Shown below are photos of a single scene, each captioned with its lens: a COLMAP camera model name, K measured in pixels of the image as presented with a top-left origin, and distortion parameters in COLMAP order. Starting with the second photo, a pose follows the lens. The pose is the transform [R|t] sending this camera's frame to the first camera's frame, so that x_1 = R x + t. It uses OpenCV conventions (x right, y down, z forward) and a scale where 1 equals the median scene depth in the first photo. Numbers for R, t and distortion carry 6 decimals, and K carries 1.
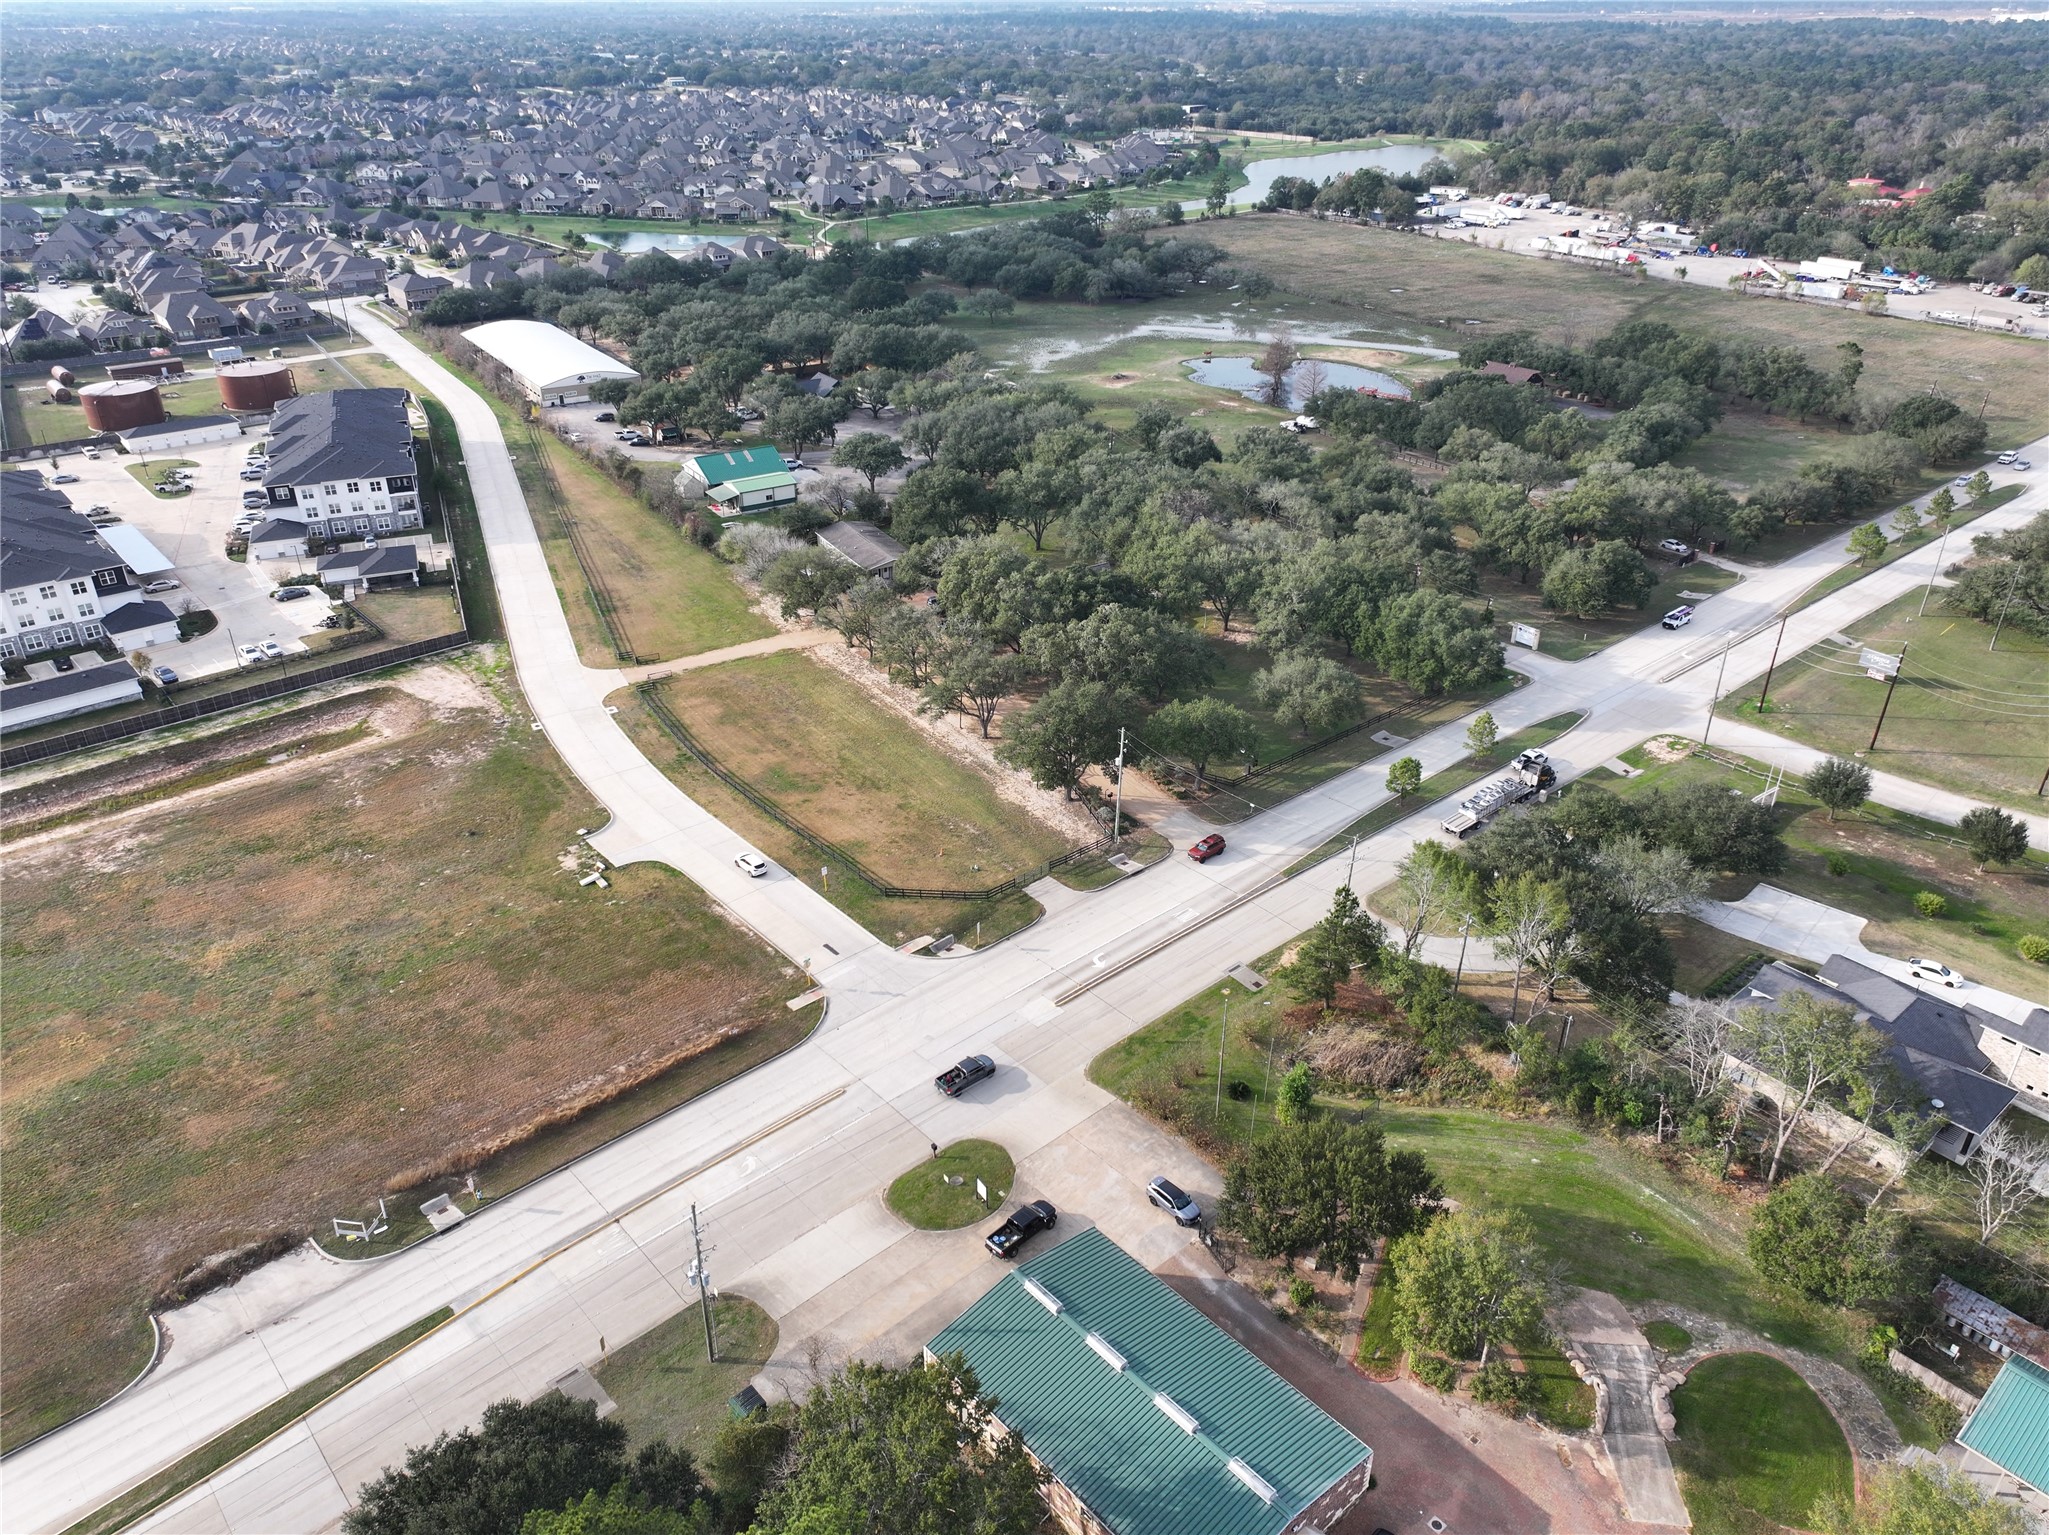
lens RADIAL K [[1429.5, 0, 1024.5], [0, 1429.5, 767.5], [0, 0, 1]] dist [0.006958, 0.003053]
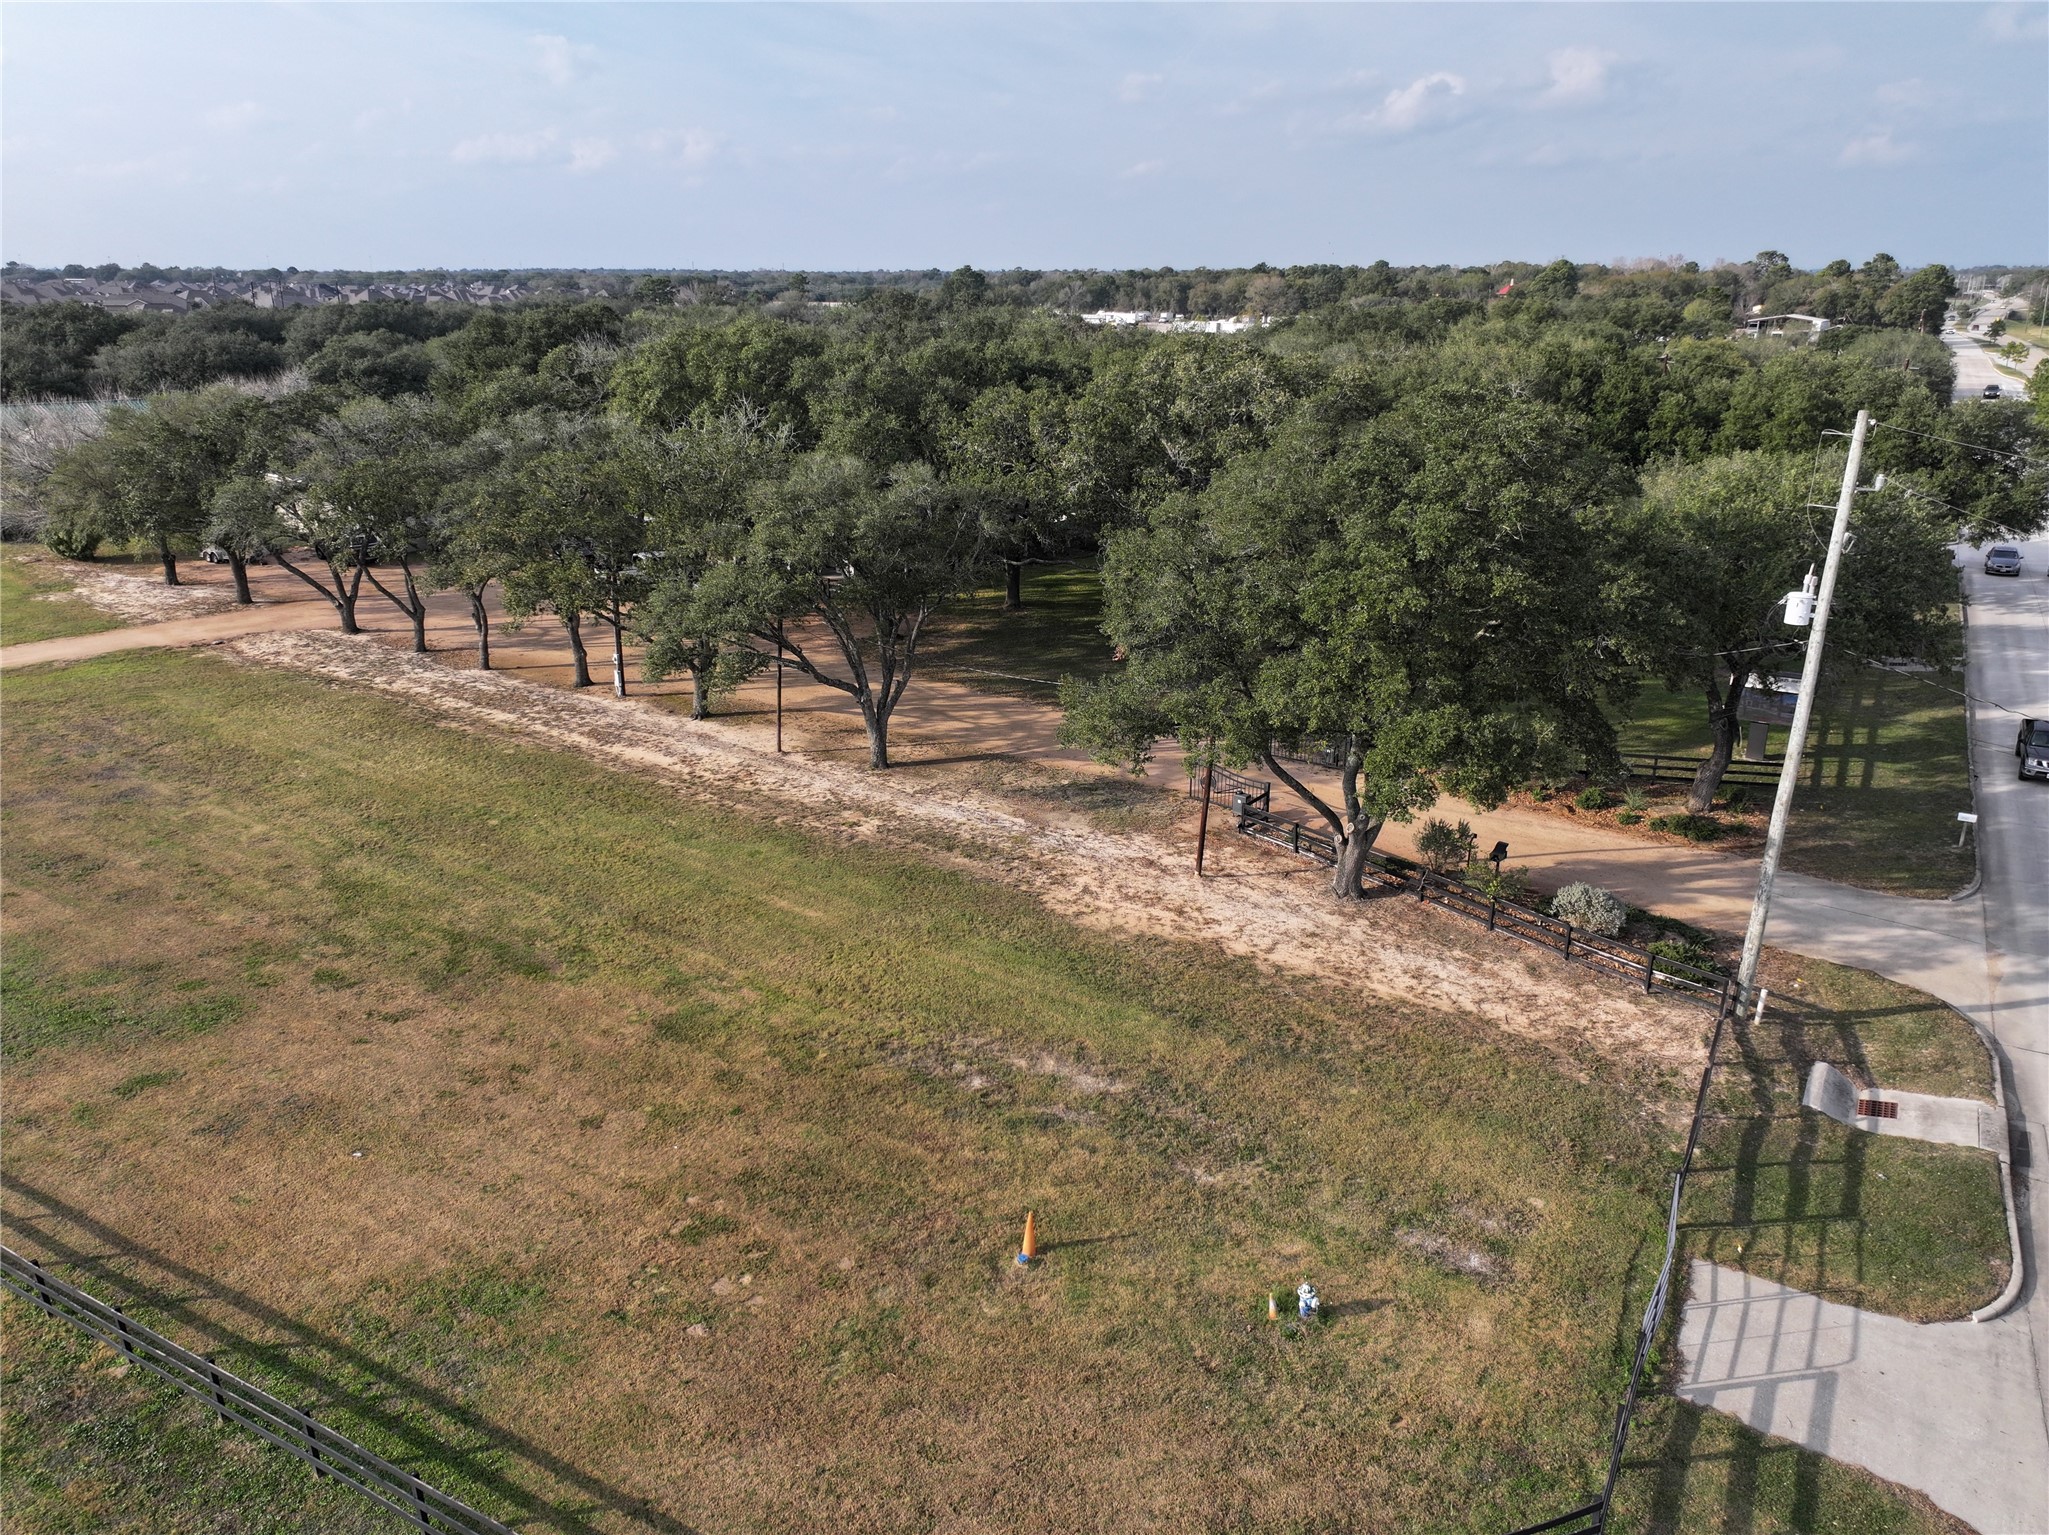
lens RADIAL K [[1429.5, 0, 1024.5], [0, 1429.5, 767.5], [0, 0, 1]] dist [0.006958, 0.003053]
pose [[0.944214, -0.104380, 0.312355, -0.091978], [0.155882, 0.977121, -0.144690, 0.026151], [-0.290106, 0.185309, 0.938882, 0.732639]]
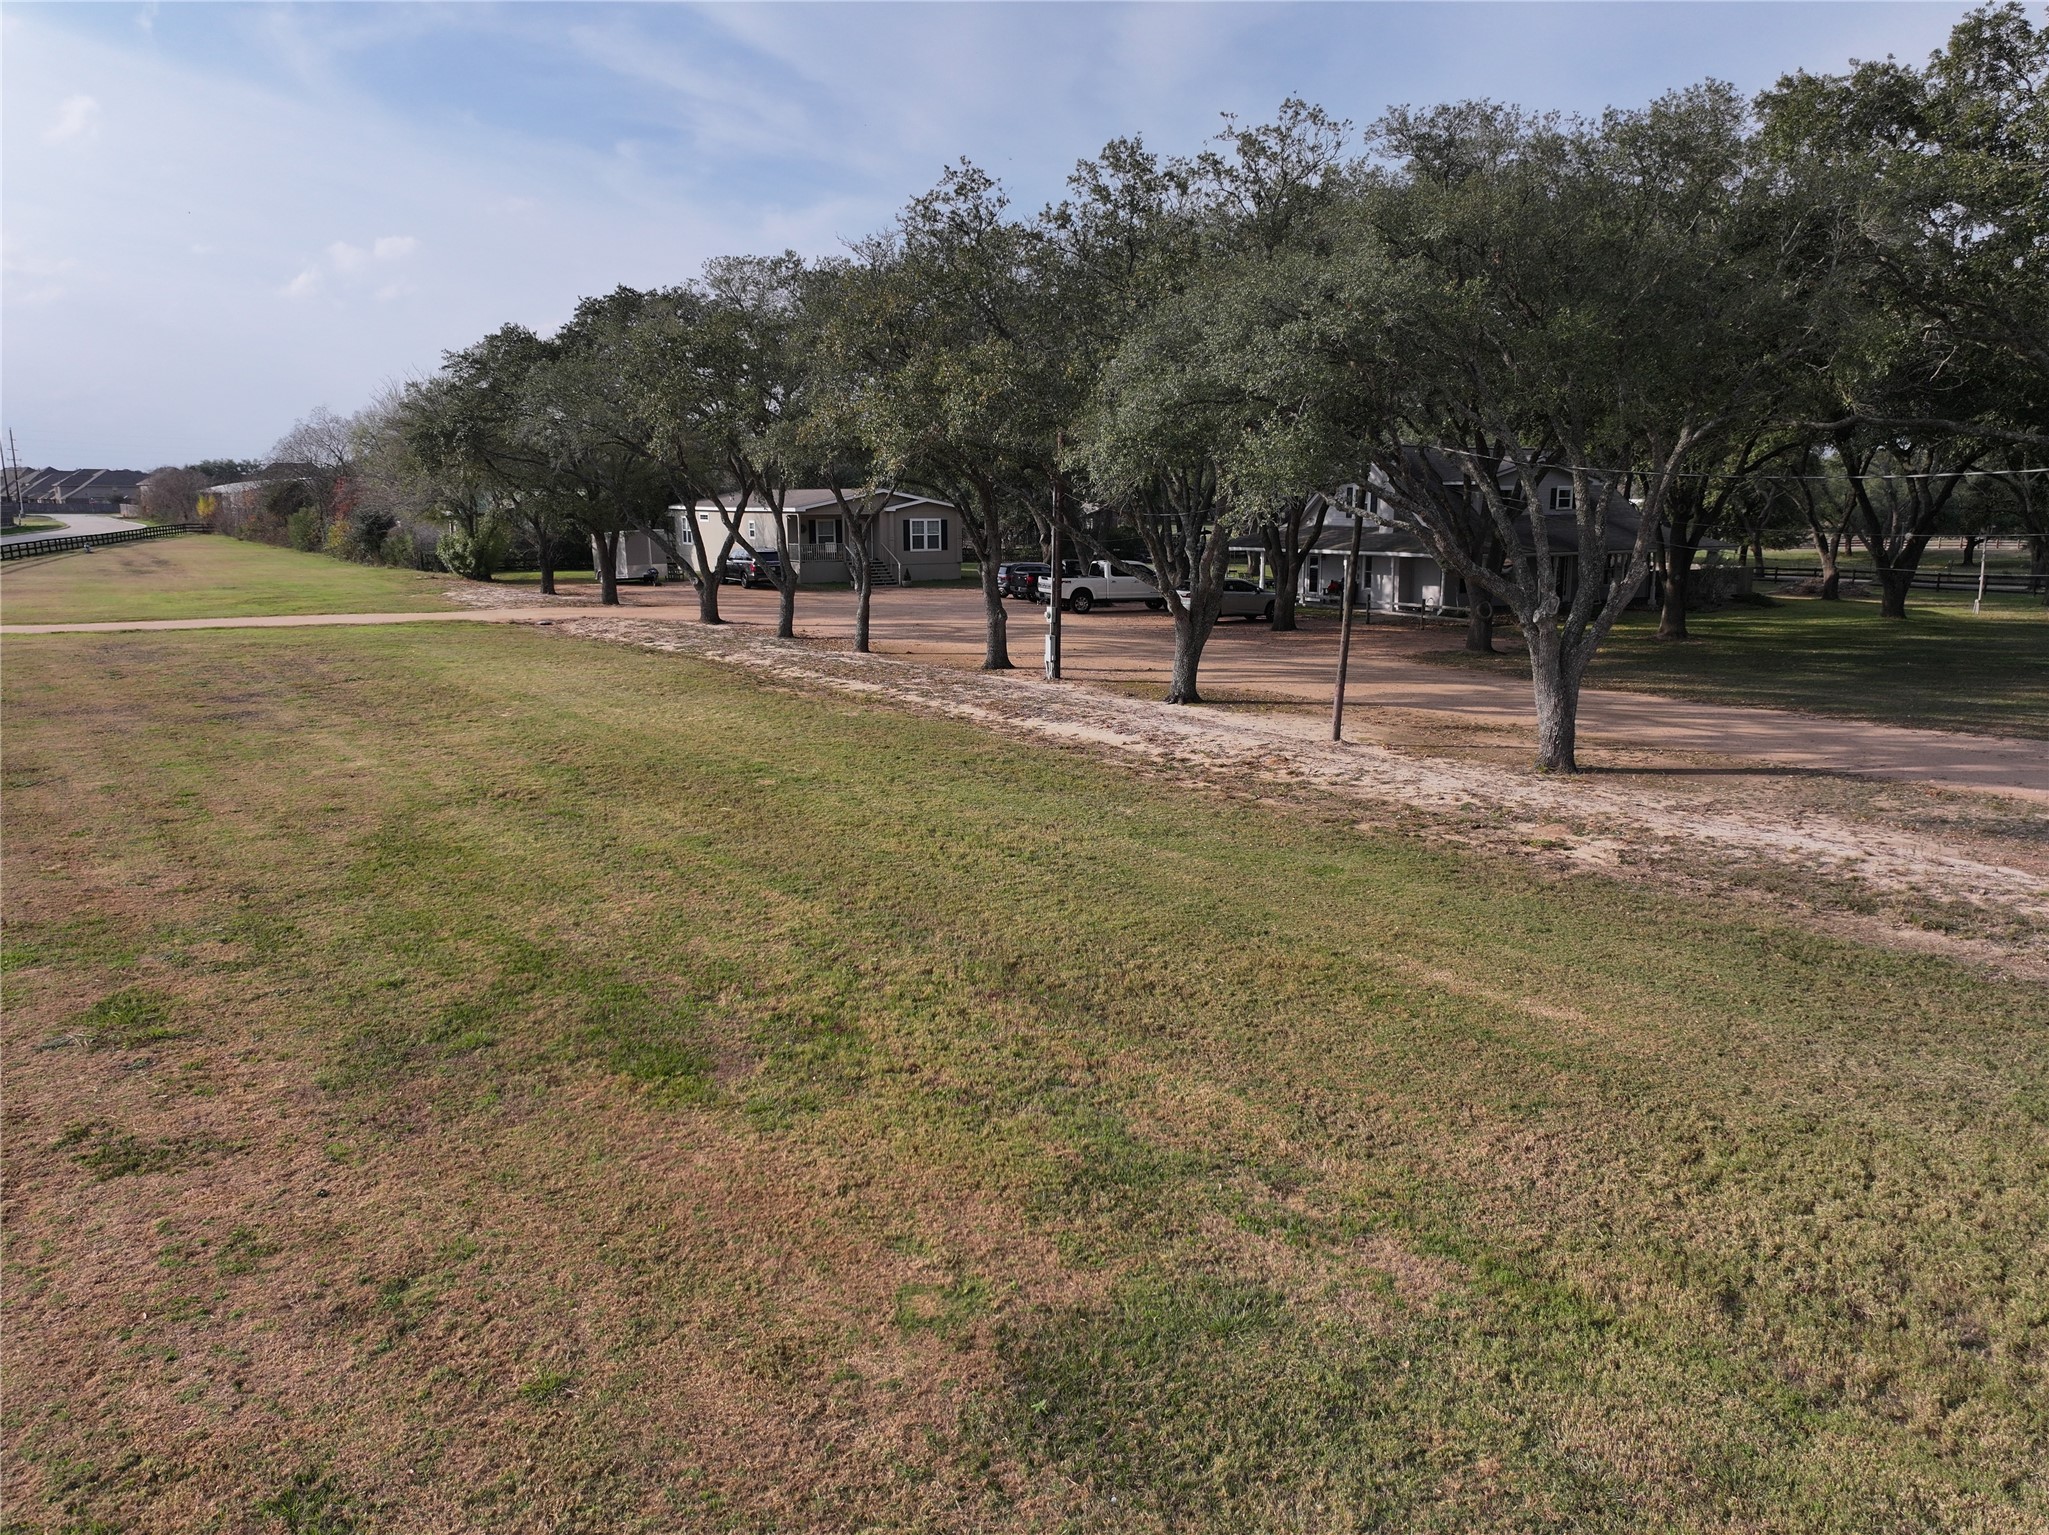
lens RADIAL K [[1429.5, 0, 1024.5], [0, 1429.5, 767.5], [0, 0, 1]] dist [0.006958, 0.003053]
pose [[0.999764, -0.003816, 0.021366, -0.082957], [0.010240, 0.950893, -0.309351, 0.021030], [-0.019136, 0.309497, 0.950708, 0.885937]]
